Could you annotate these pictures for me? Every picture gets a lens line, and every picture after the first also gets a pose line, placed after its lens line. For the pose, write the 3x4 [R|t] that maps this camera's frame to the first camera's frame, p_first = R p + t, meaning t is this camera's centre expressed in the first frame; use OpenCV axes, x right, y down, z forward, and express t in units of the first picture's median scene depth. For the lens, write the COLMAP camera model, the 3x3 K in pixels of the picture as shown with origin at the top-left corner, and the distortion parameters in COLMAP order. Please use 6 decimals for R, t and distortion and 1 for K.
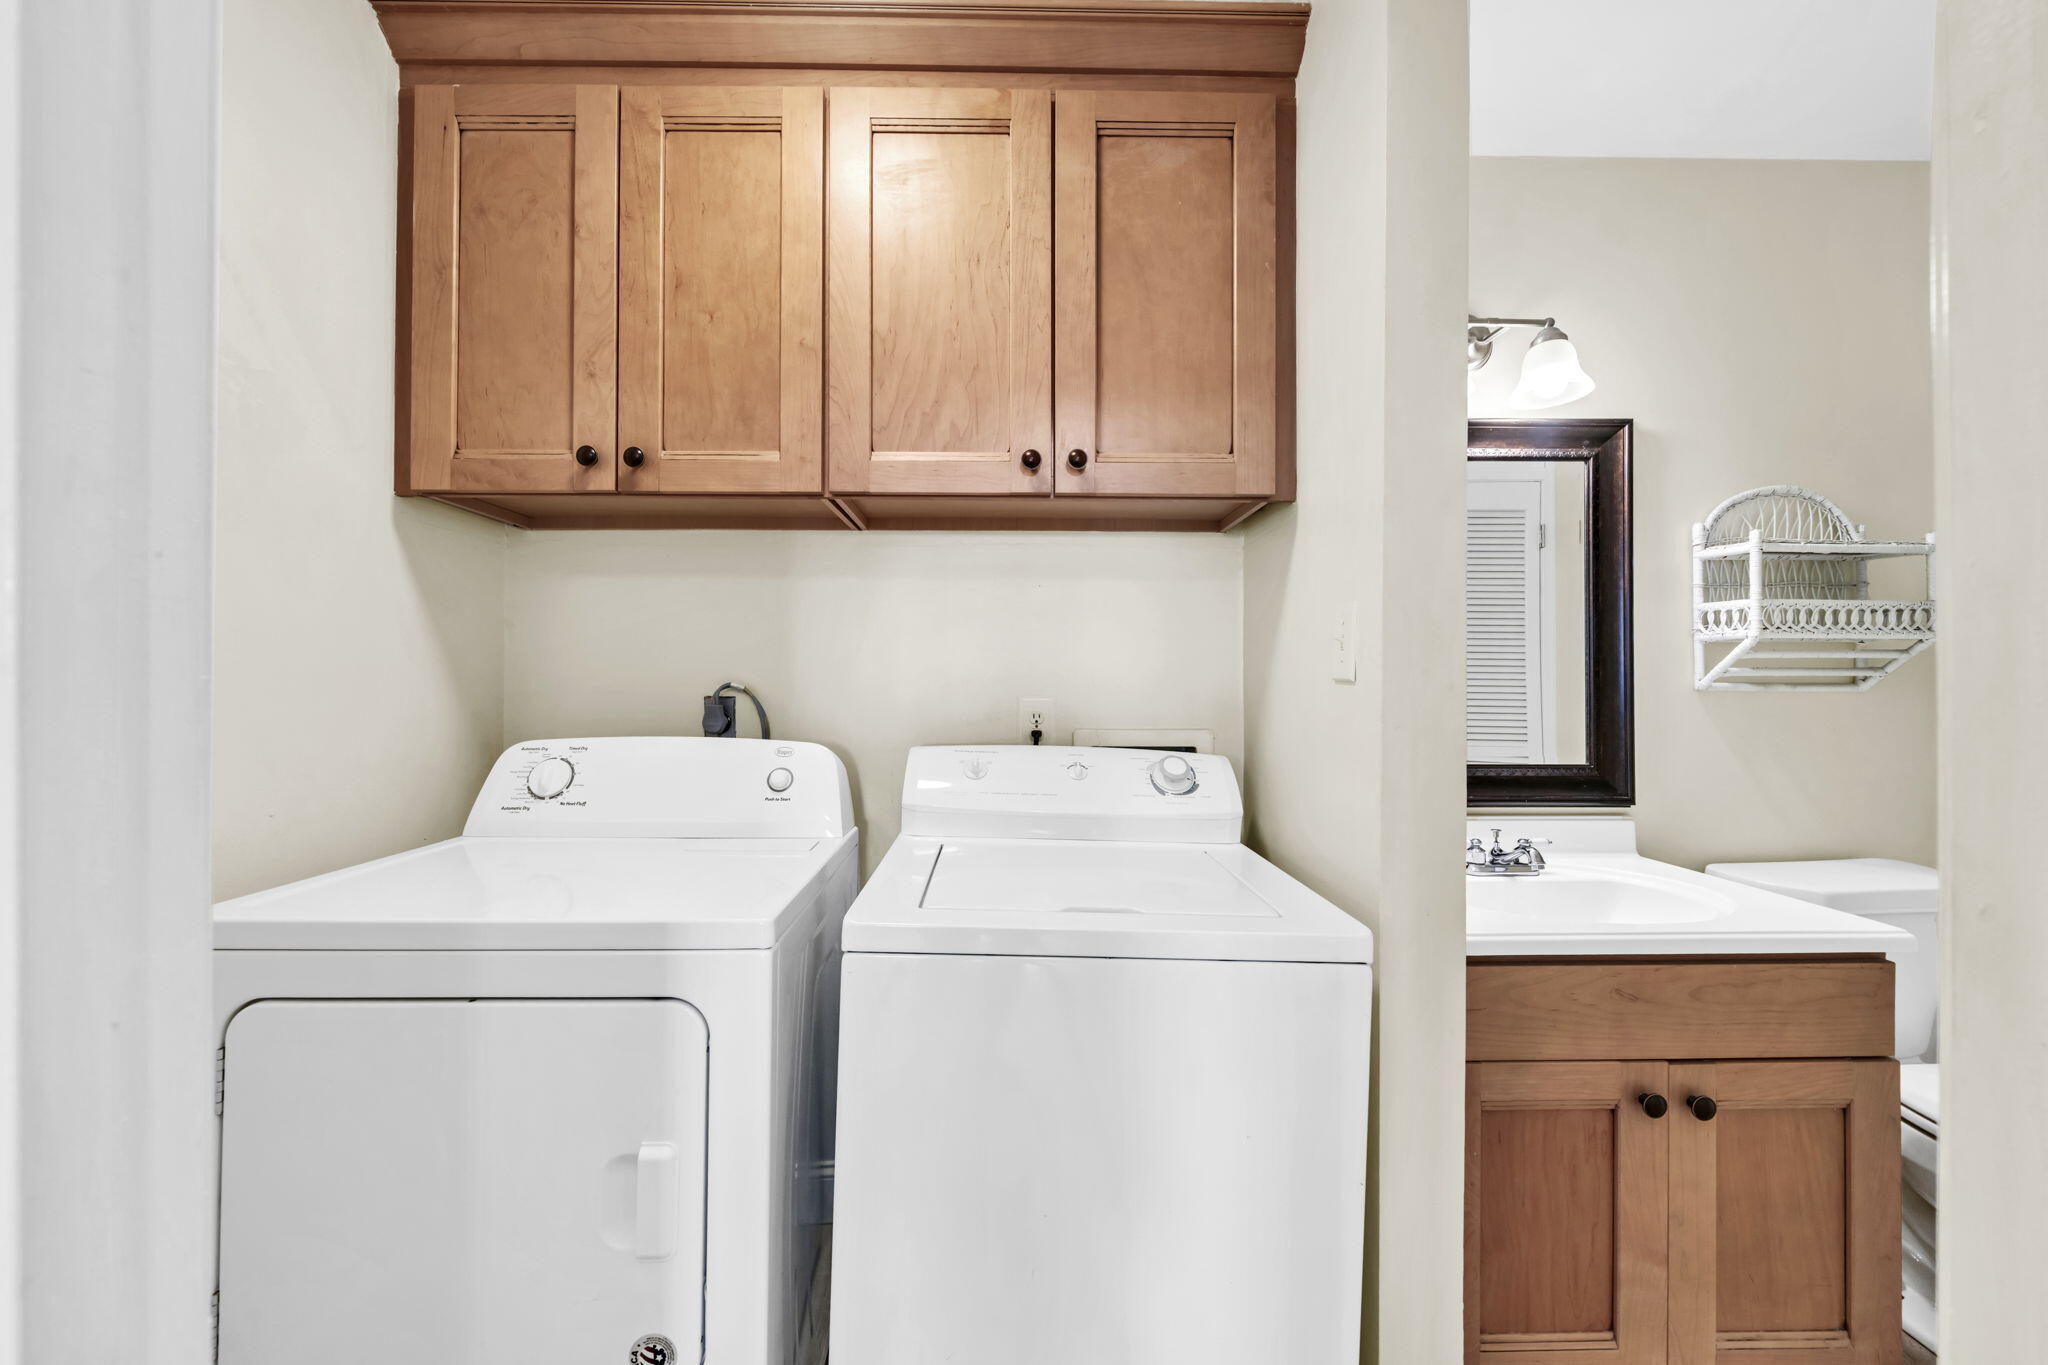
lens RADIAL K [[748.0, 0, 1017.6], [0, 748.0, 686.1], [0, 0, 1]] dist [-0.001960, -0.000171]
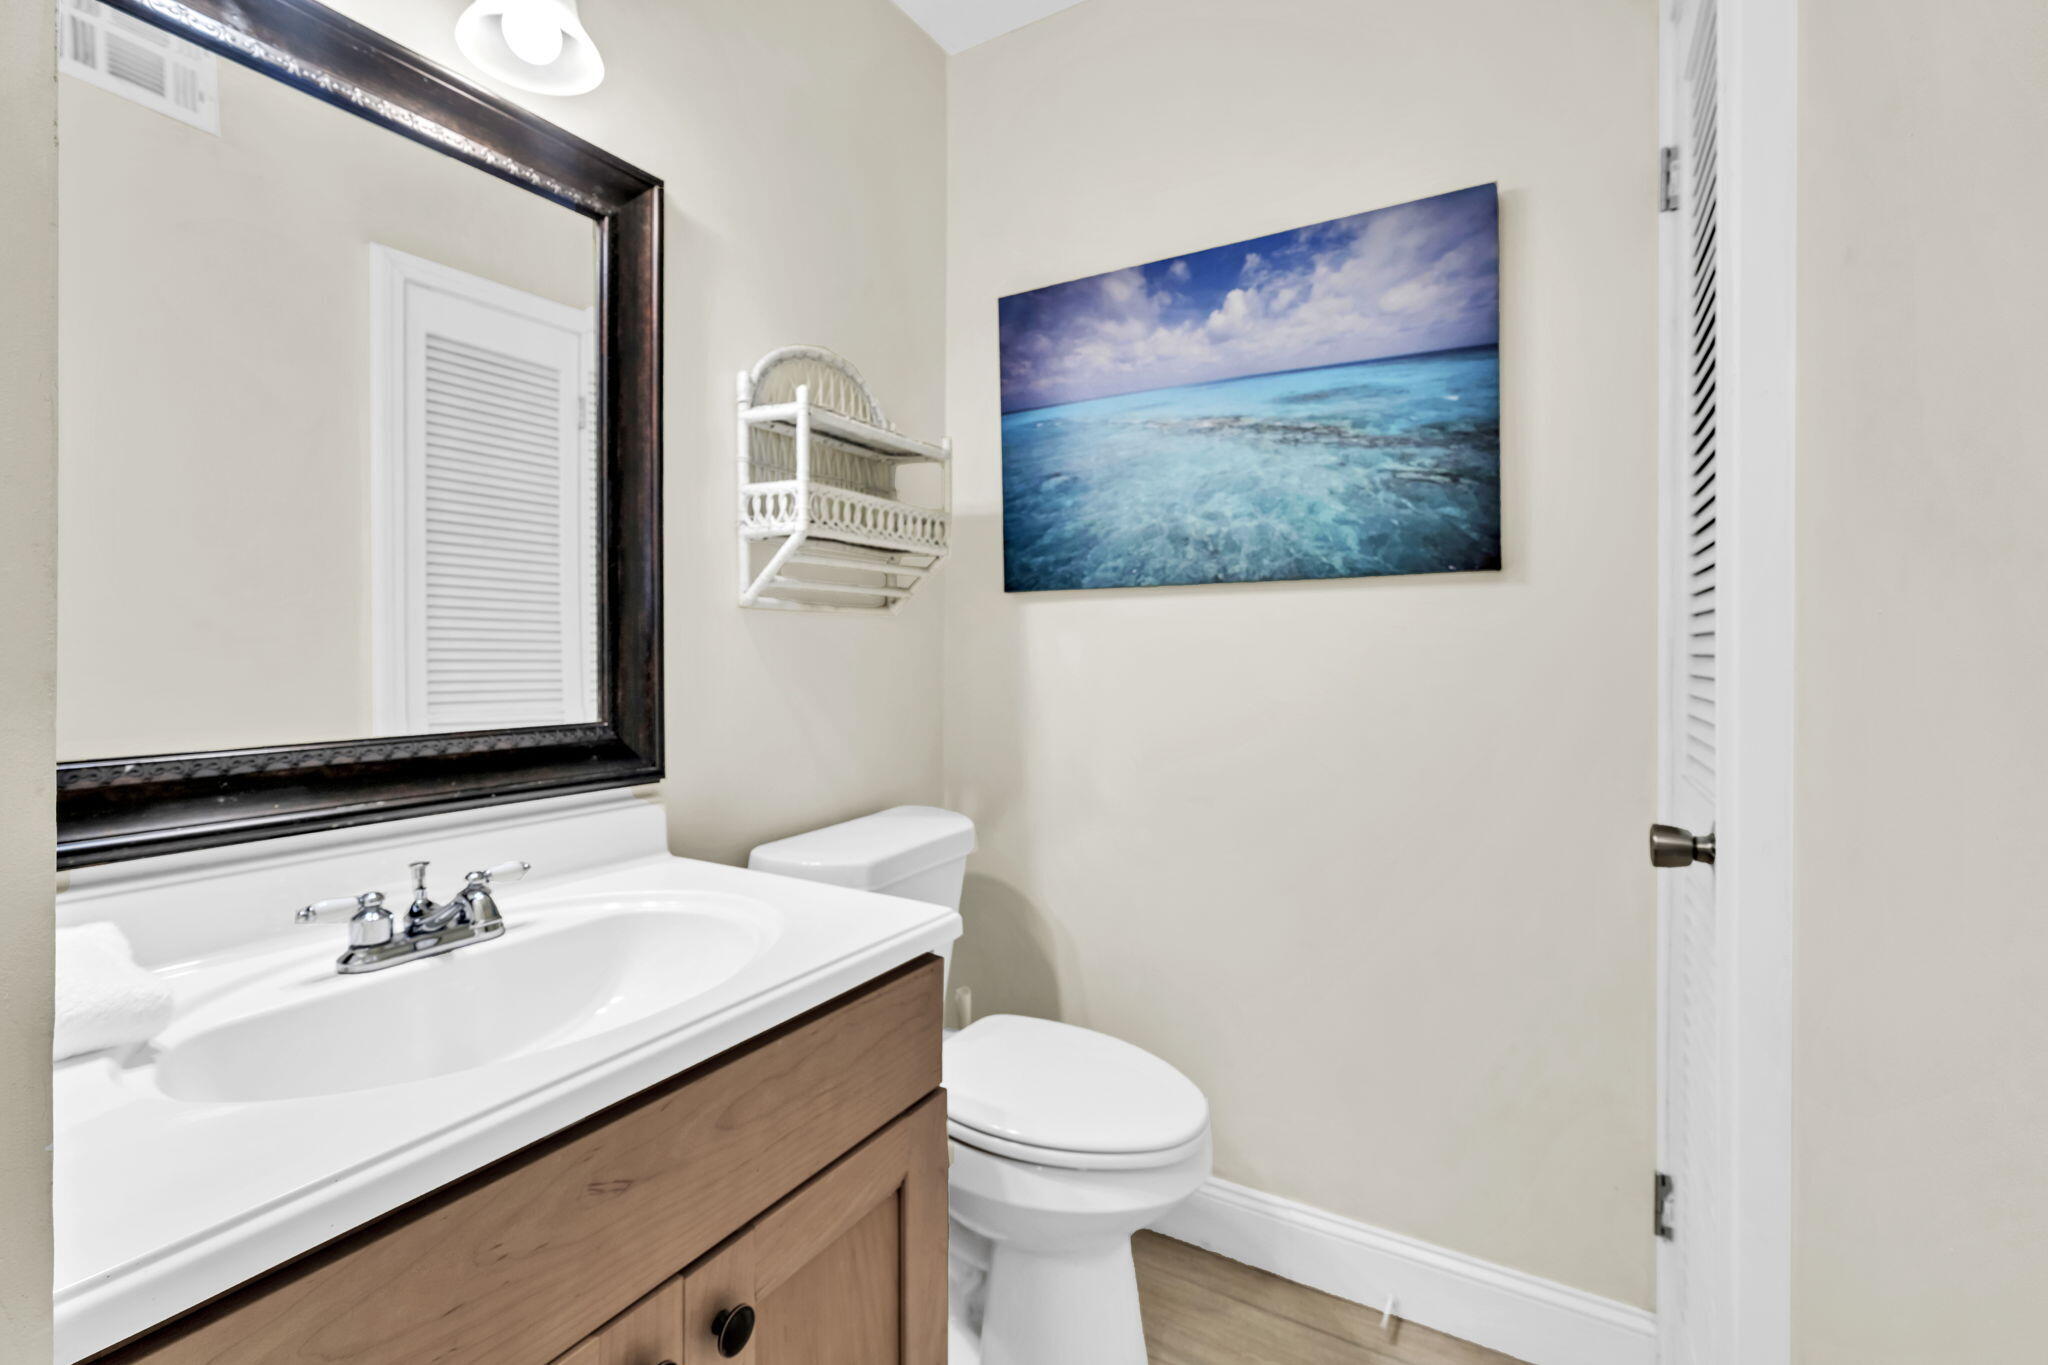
lens RADIAL K [[892.2, 0, 1031.6], [0, 892.2, 650.0], [0, 0, 1]] dist [-0.003252, -0.000243]
pose [[0.508529, 0.001529, 0.861043, 0.326513], [-0.003096, 0.999995, 0.000053, 0.047218], [-0.861039, -0.002692, 0.508531, 0.337741]]
